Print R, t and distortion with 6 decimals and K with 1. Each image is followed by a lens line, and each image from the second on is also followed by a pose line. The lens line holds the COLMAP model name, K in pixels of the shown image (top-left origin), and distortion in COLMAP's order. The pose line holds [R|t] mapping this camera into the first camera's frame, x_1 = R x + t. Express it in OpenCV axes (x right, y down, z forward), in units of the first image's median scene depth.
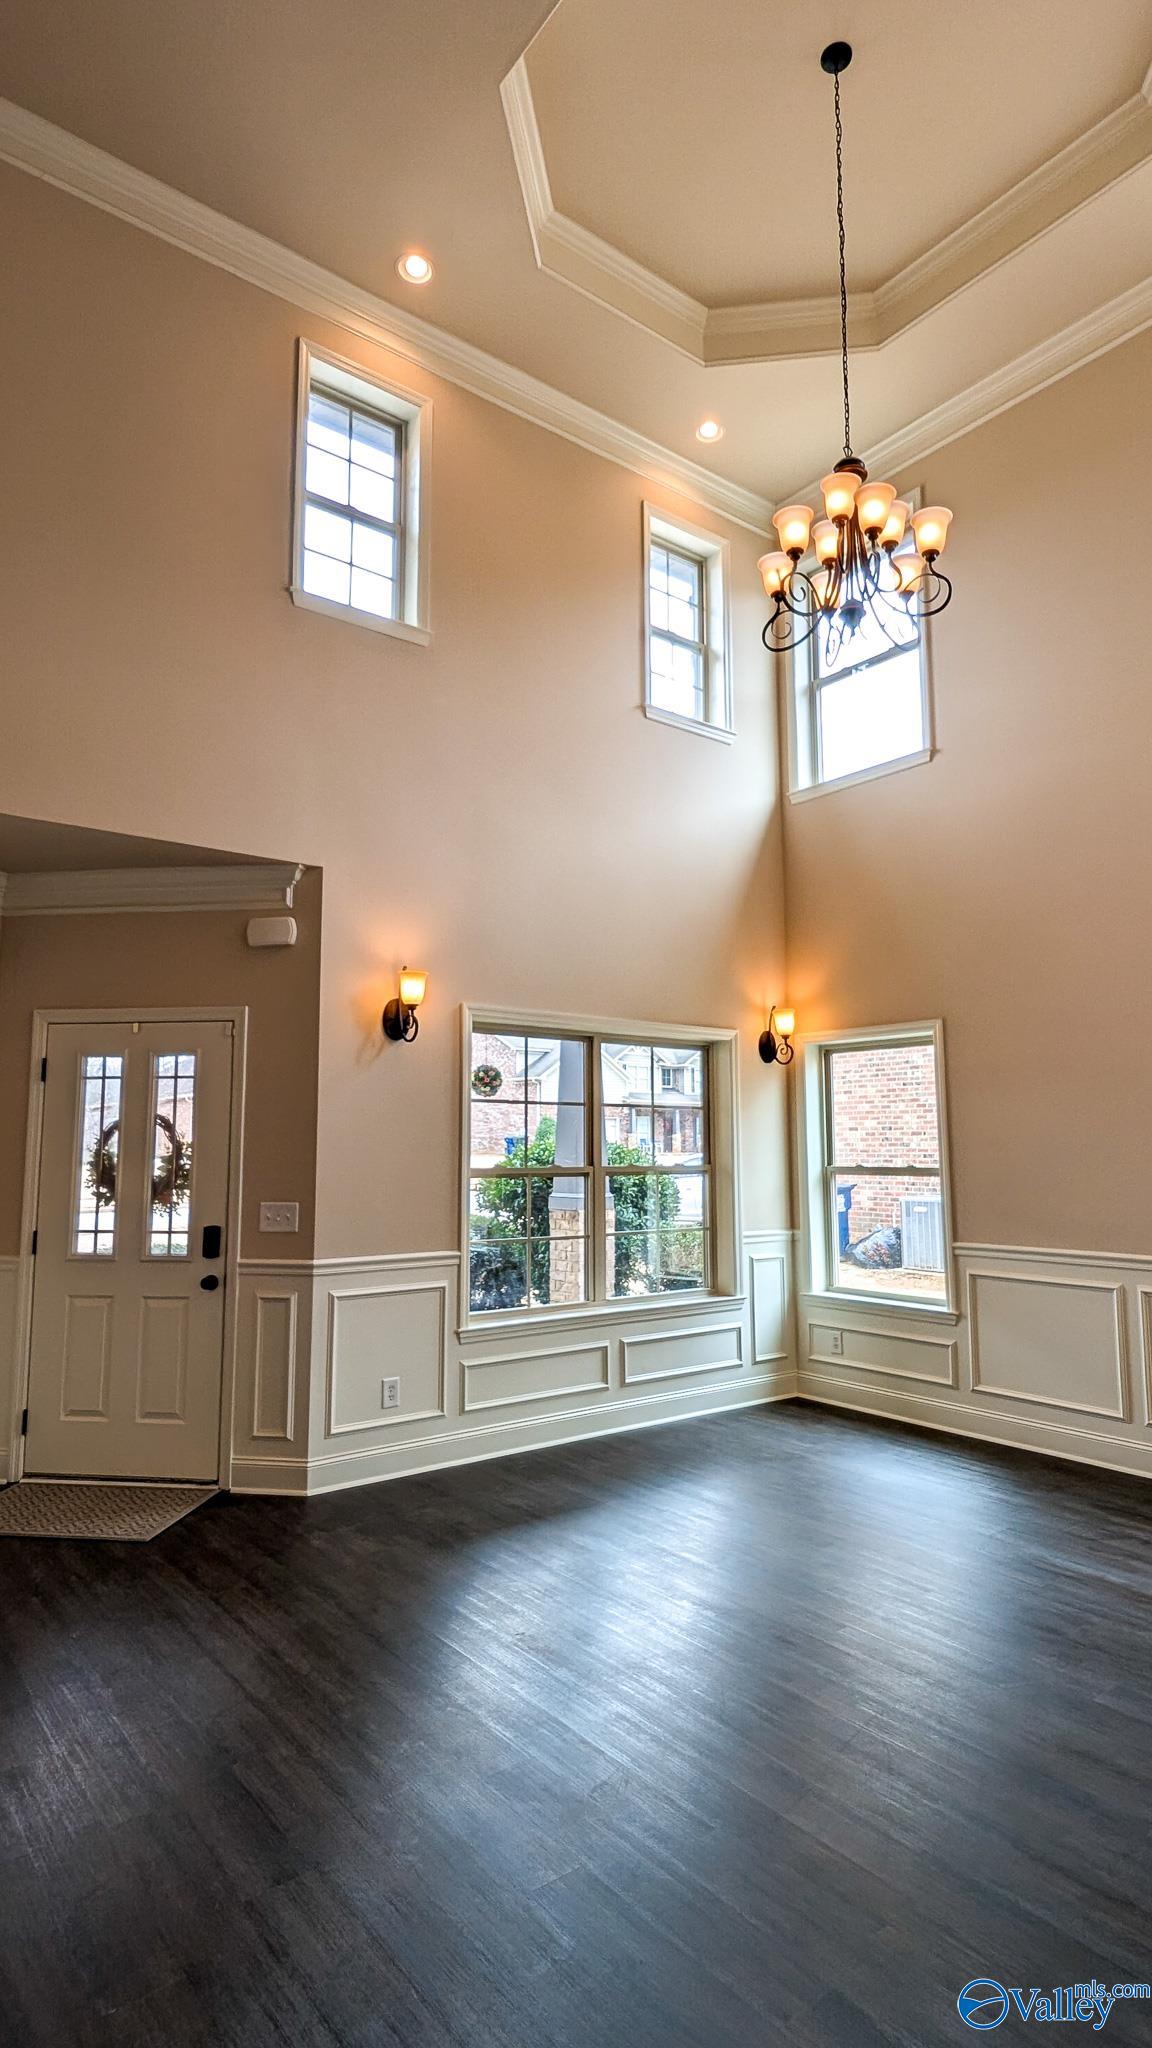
lens RADIAL K [[1093.2, 0, 575.1], [0, 1093.2, 1021.6], [0, 0, 1]] dist [-0.007029, -0.001910]
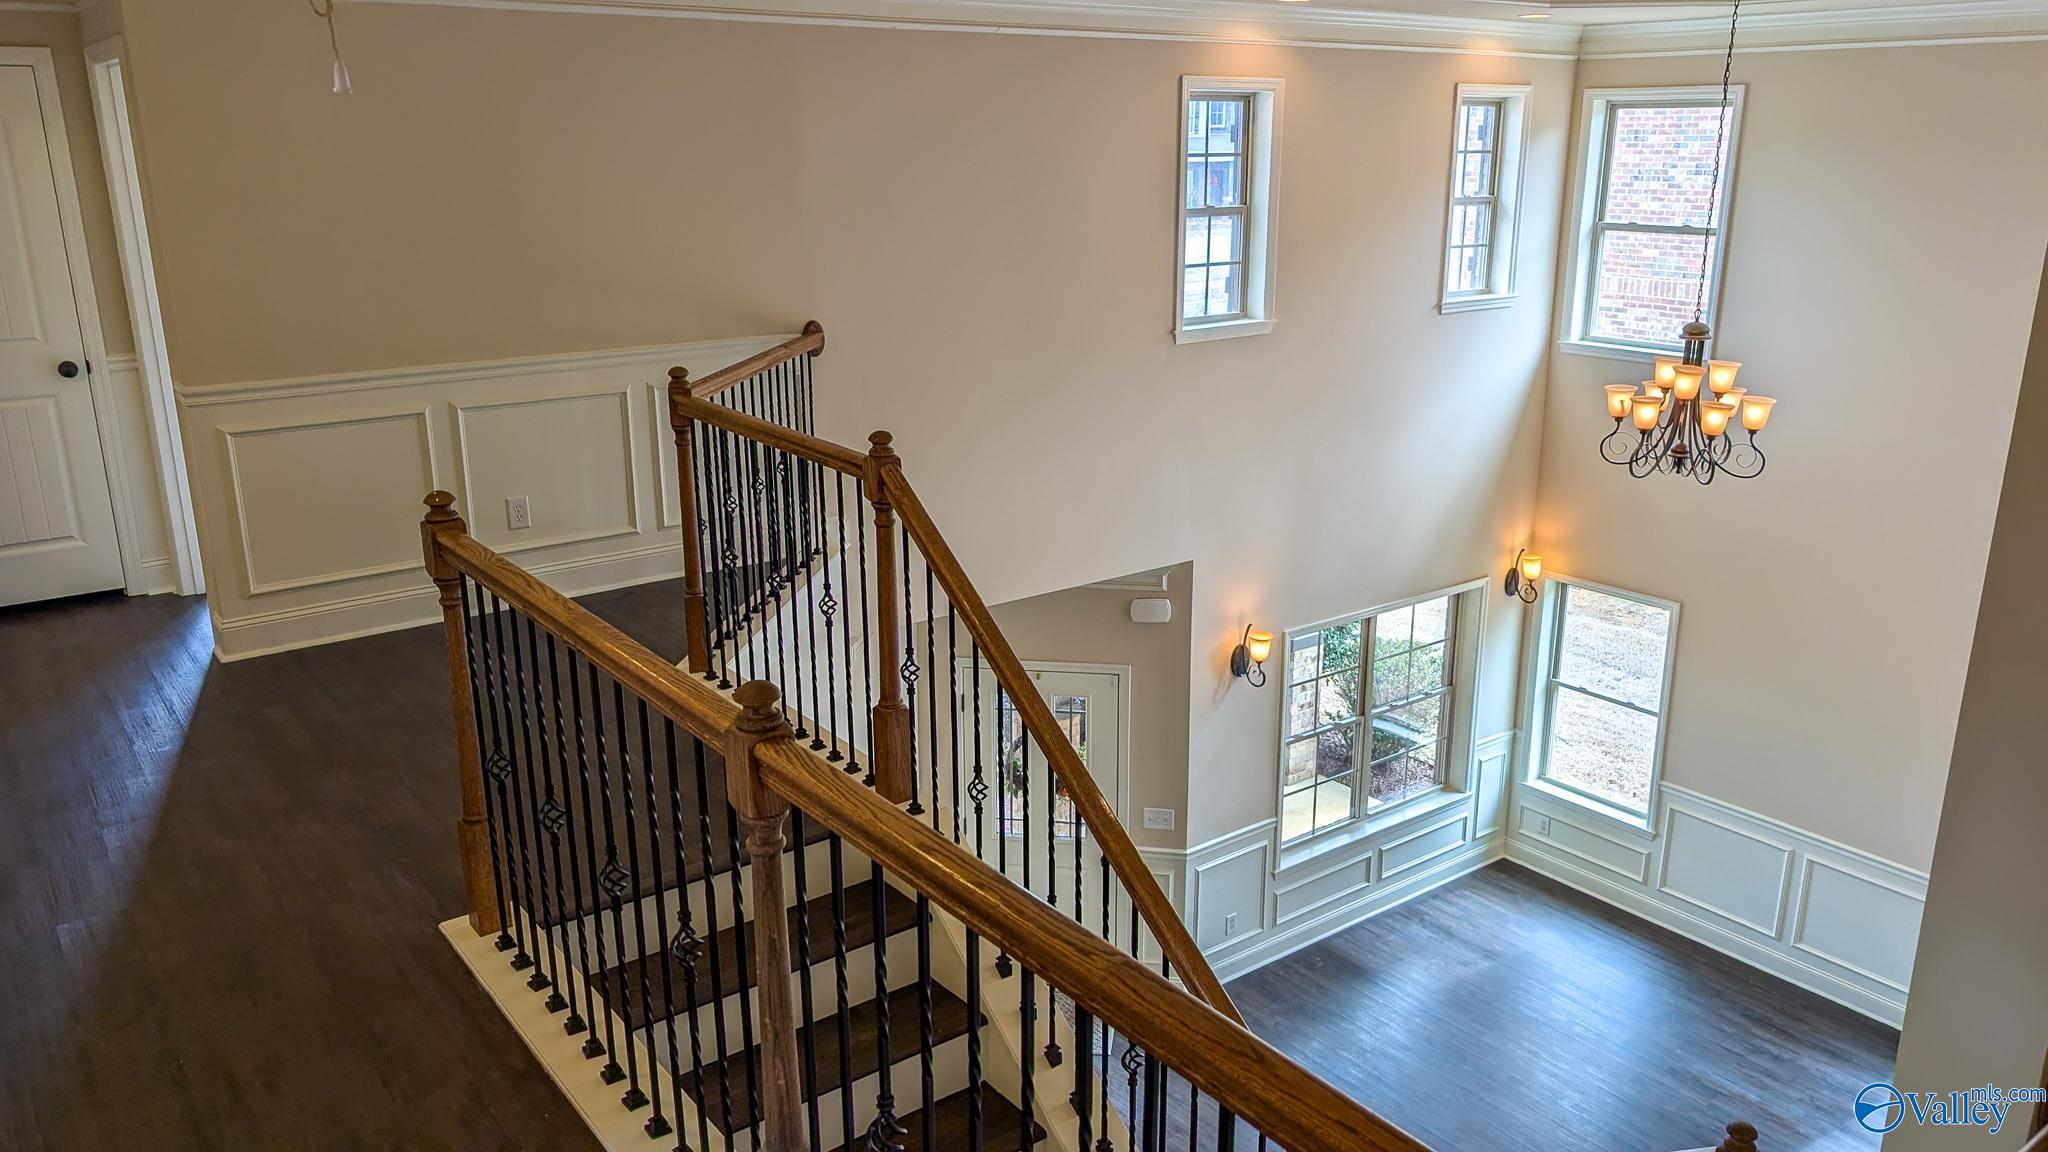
lens RADIAL K [[1511.9, 0, 1024.2], [0, 1511.9, 581.0], [0, 0, 1]] dist [-0.001203, 0.003634]
pose [[0.999945, -0.000794, -0.010421, -0.318870], [0.004861, 0.917992, 0.396568, -0.622594], [0.009252, -0.396597, 0.917946, -0.430982]]
